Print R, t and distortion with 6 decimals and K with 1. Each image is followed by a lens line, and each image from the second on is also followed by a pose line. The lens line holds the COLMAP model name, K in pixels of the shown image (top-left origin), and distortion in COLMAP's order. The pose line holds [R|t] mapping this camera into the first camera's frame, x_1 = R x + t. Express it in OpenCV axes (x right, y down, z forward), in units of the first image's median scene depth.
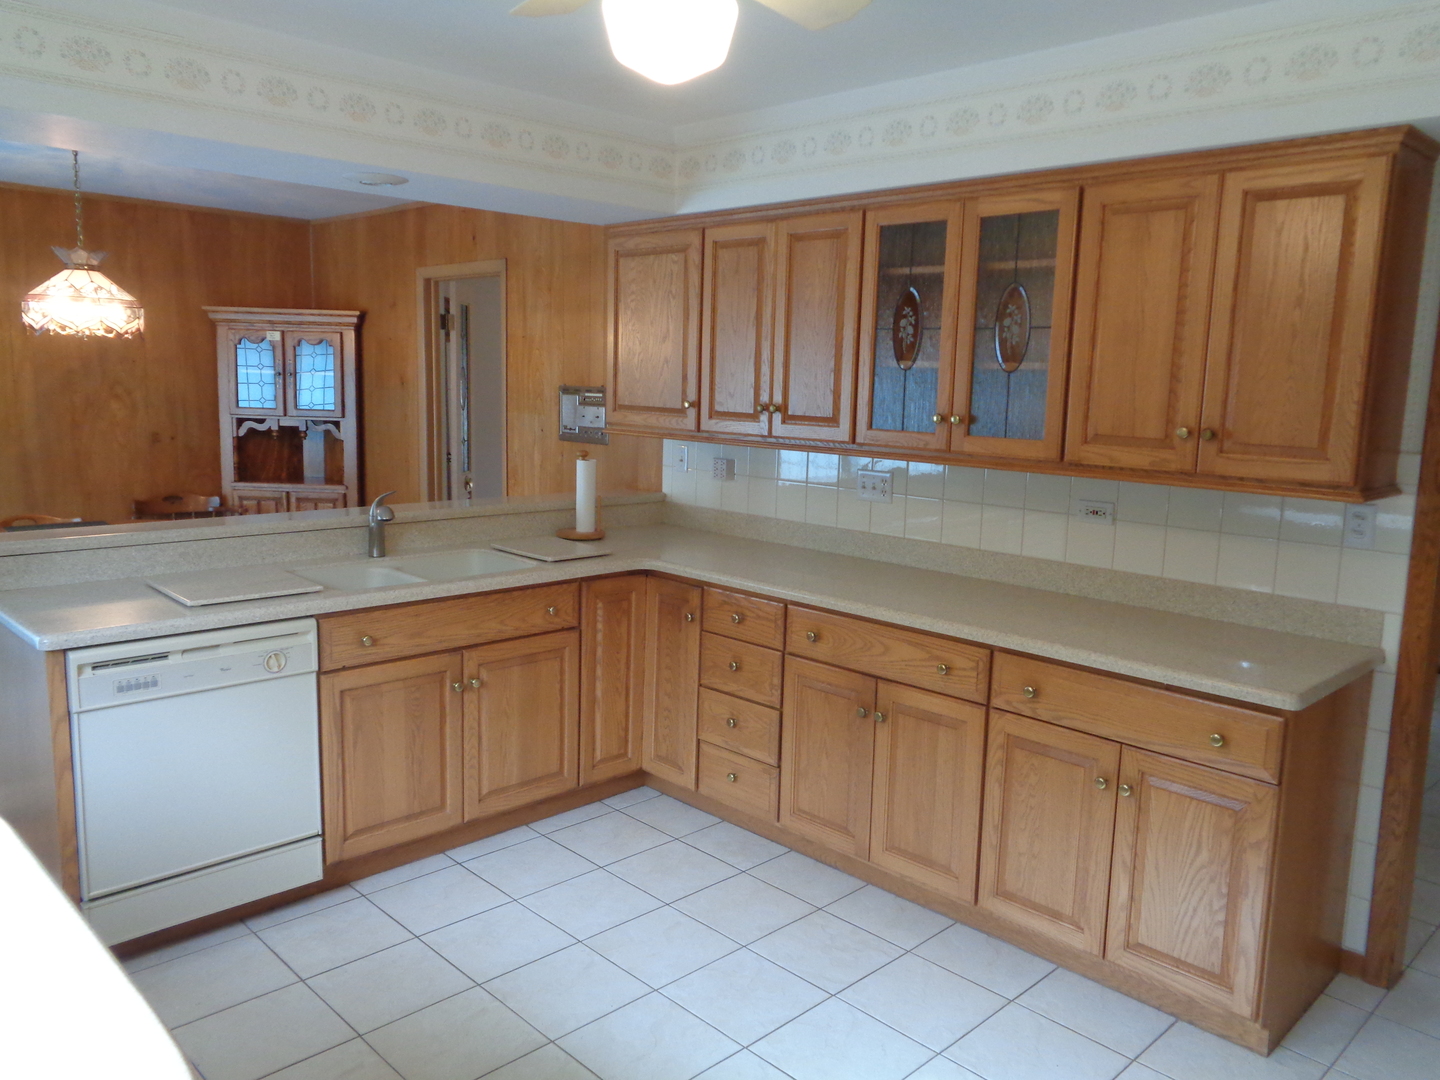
lens RADIAL K [[1084.2, 0, 716.4], [0, 1084.2, 531.7], [0, 0, 1]] dist [0.010958, -0.000980]
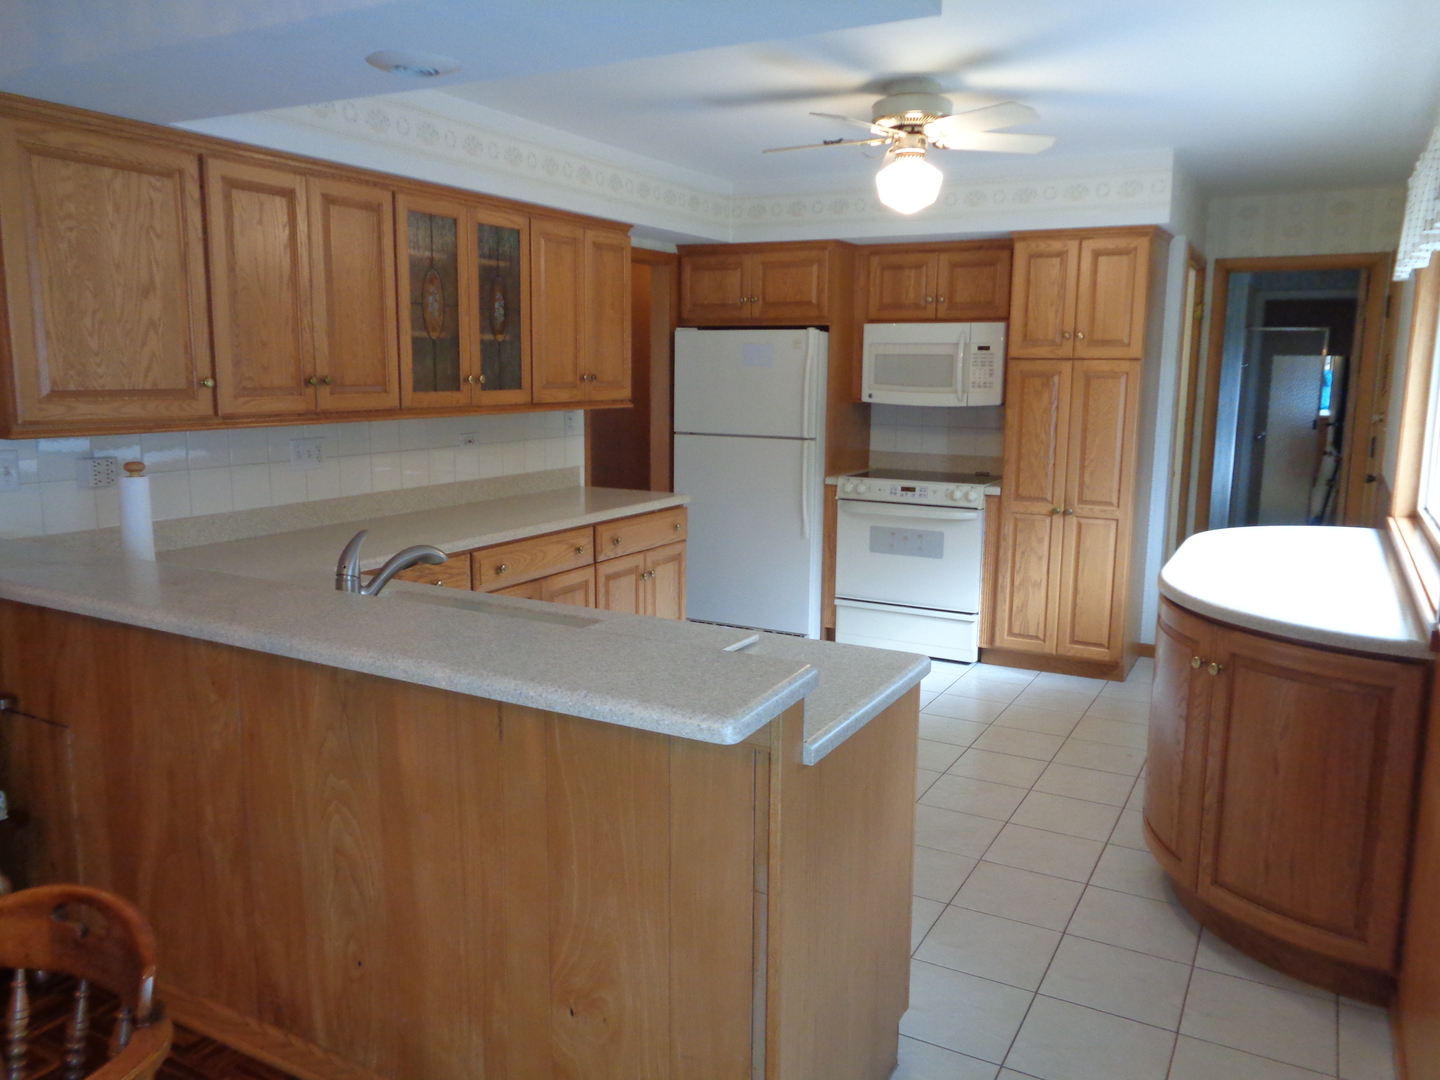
lens RADIAL K [[1084.2, 0, 721.9], [0, 1084.2, 538.7], [0, 0, 1]] dist [0.010958, -0.000980]
pose [[-0.290719, -0.179159, 0.939885, -1.004051], [0.125224, 0.966739, 0.223011, -0.155811], [-0.948579, 0.182530, -0.258614, 0.996800]]
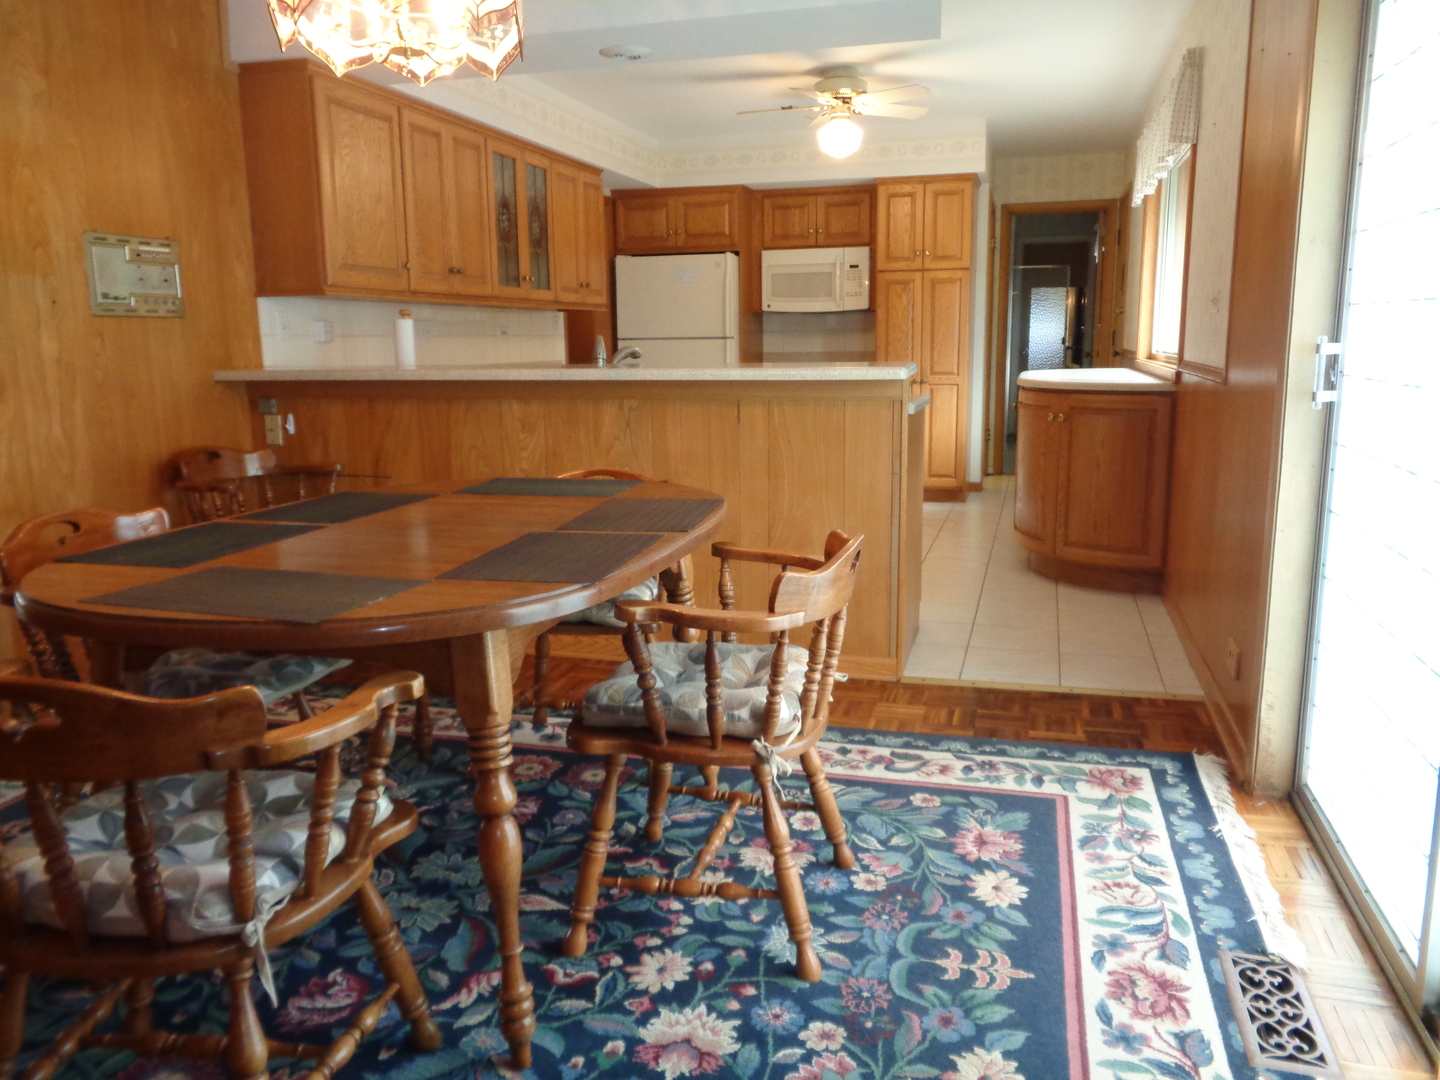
lens RADIAL K [[1084.2, 0, 718.0], [0, 1084.2, 537.0], [0, 0, 1]] dist [0.010958, -0.000980]
pose [[-0.490915, -0.173155, 0.853827, -1.354091], [0.130202, 0.954461, 0.268424, -0.124675], [-0.861423, 0.242944, -0.446014, 1.474718]]
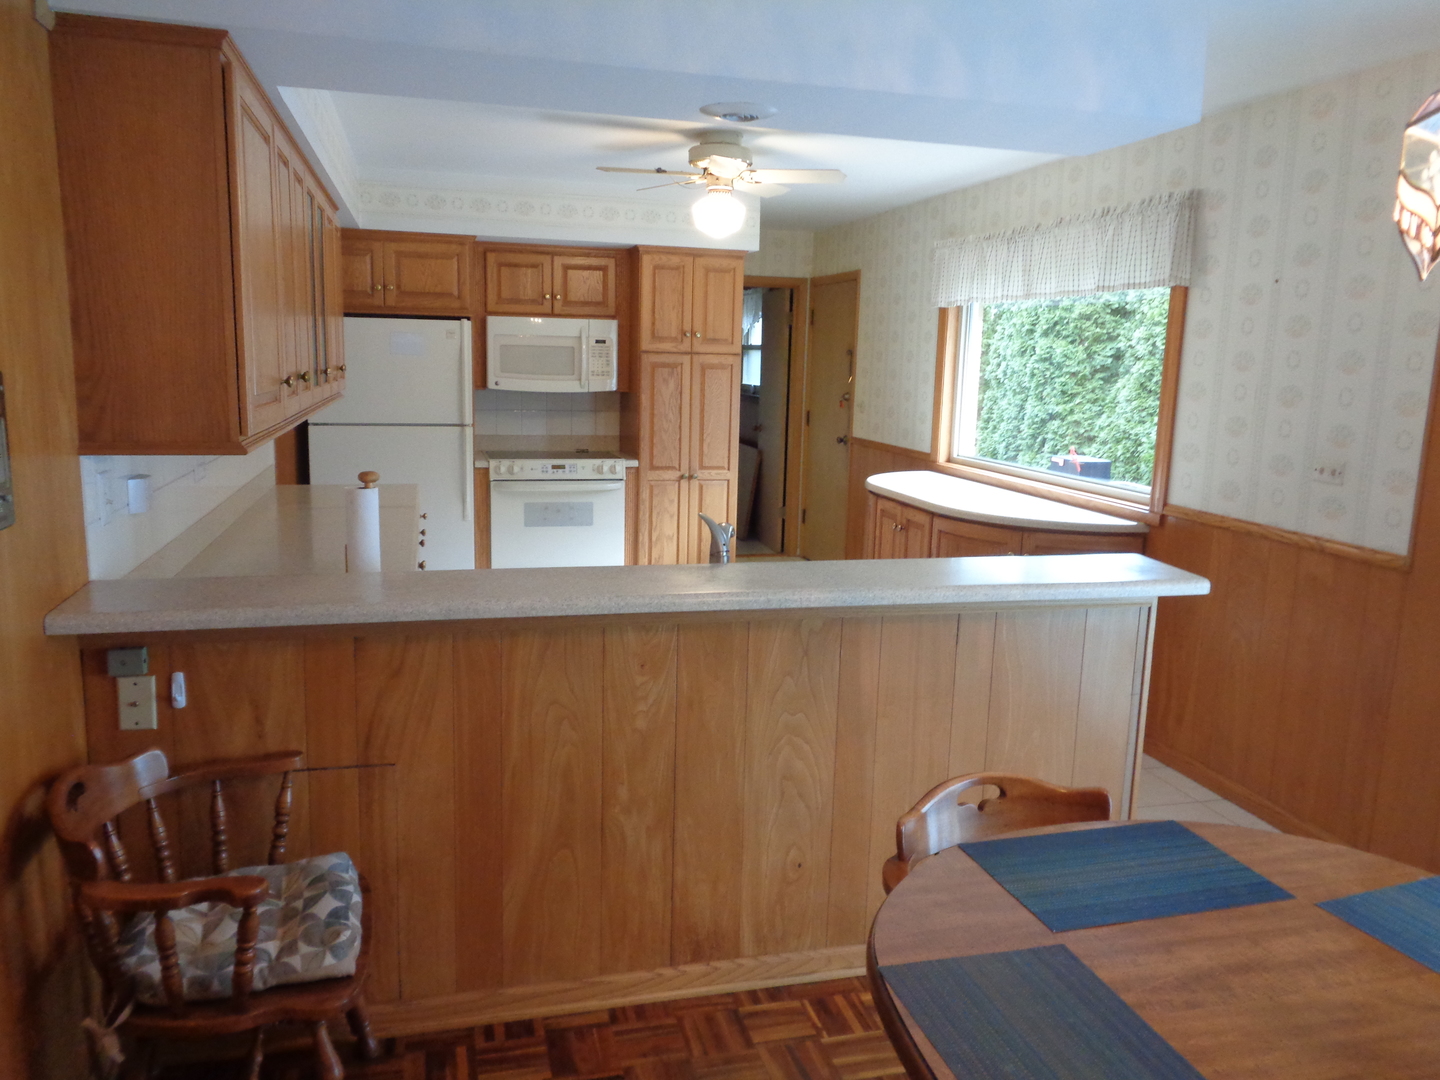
lens RADIAL K [[1084.2, 0, 725.6], [0, 1084.2, 541.2], [0, 0, 1]] dist [0.010958, -0.000980]
pose [[-0.870727, -0.126355, 0.475256, -0.687280], [0.027997, 0.952122, 0.304432, -0.252547], [-0.490969, 0.278383, -0.825501, 1.660829]]
